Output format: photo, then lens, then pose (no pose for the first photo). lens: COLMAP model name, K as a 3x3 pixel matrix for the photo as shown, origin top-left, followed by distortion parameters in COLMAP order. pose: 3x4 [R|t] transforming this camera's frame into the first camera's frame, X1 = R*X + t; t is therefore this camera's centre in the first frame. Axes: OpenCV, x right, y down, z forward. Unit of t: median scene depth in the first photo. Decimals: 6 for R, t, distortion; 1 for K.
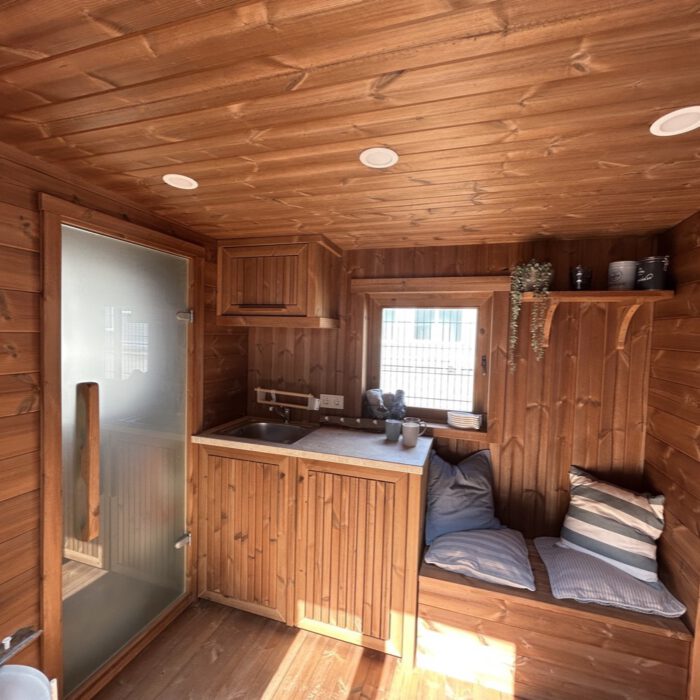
lens RADIAL K [[375.6, 0, 347.8], [0, 375.6, 350.1], [0, 0, 1]] dist [-0.003252, 0.002043]
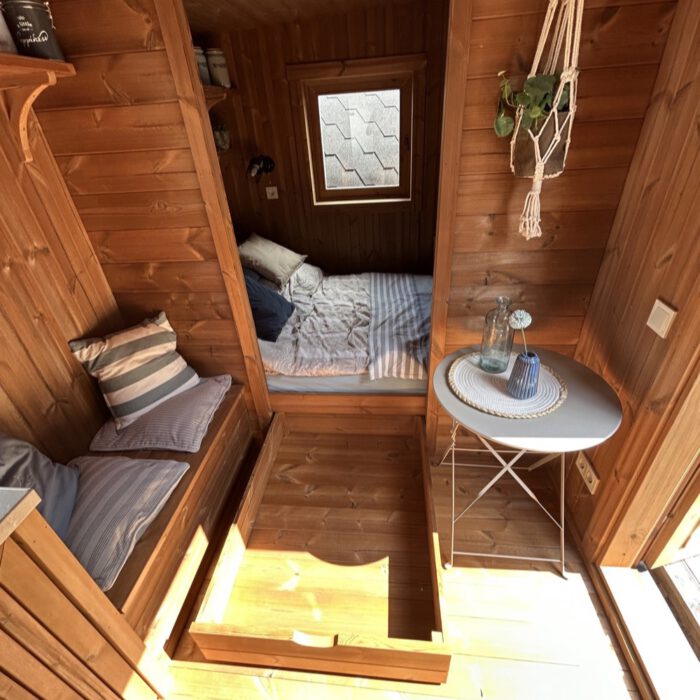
lens RADIAL K [[376.4, 0, 349.3], [0, 376.4, 348.1], [0, 0, 1]] dist [-0.002709, 0.002611]
pose [[-0.215760, -0.523426, 0.824301, -0.153740], [0.101529, 0.827583, 0.552085, -0.041660], [-0.971154, 0.202808, -0.125417, 0.579694]]
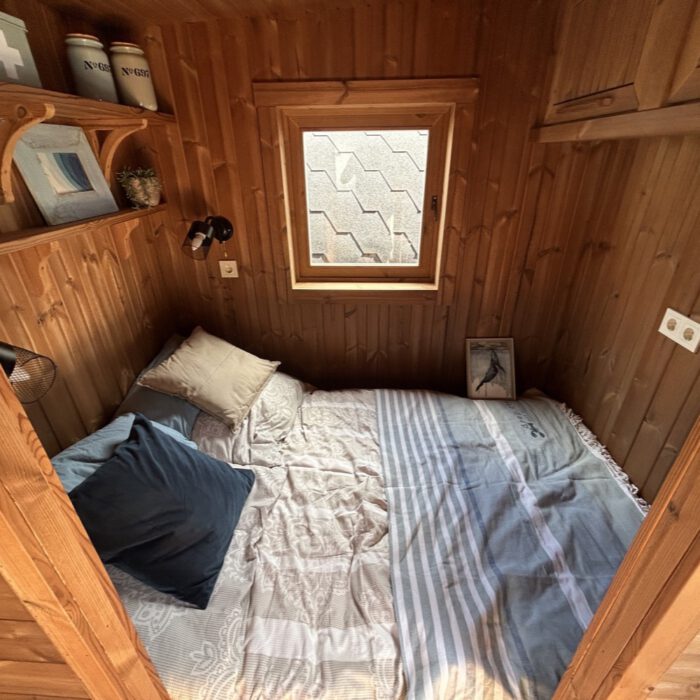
lens RADIAL K [[375.6, 0, 347.8], [0, 375.6, 350.1], [0, 0, 1]] dist [-0.003252, 0.002043]
pose [[-0.261133, -0.469224, 0.843587, 0.467558], [0.051418, 0.865907, 0.497556, -0.047444], [-0.963932, 0.173303, -0.201990, 0.498173]]
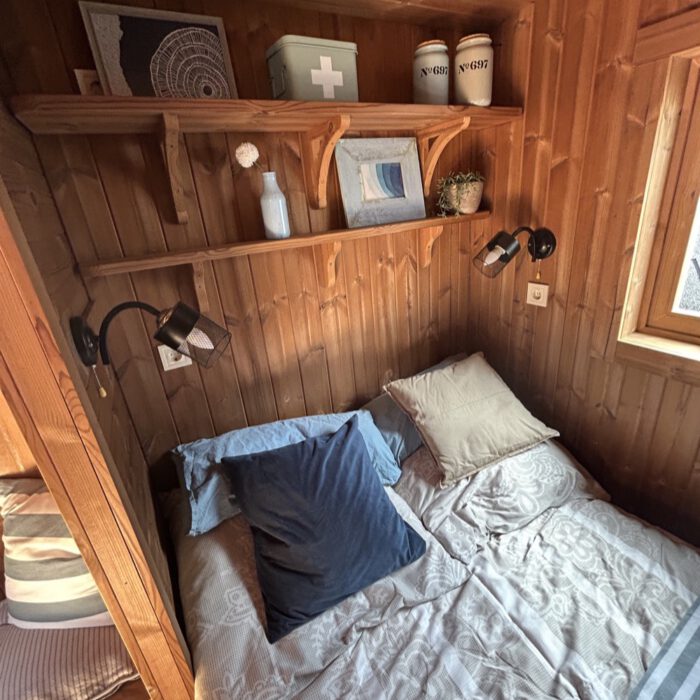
lens RADIAL K [[376.4, 0, 349.3], [0, 376.4, 348.1], [0, 0, 1]] dist [-0.002709, 0.002611]
pose [[0.669453, -0.356179, 0.651896, 0.682543], [0.142018, 0.922735, 0.358316, 0.013074], [-0.729152, -0.147295, 0.668312, 0.308887]]
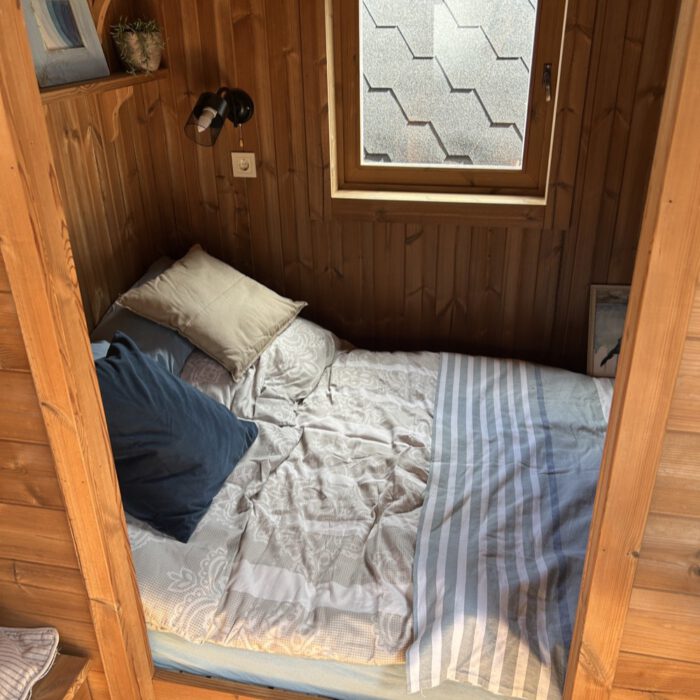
lens RADIAL K [[697.9, 0, 351.6], [0, 697.9, 353.2], [0, 0, 1]] dist [0.110155, -0.197714]
pose [[-0.105050, -0.465498, 0.878793, 0.147302], [0.060269, 0.879078, 0.472853, -0.055759], [-0.992639, 0.102637, -0.064292, 0.485396]]
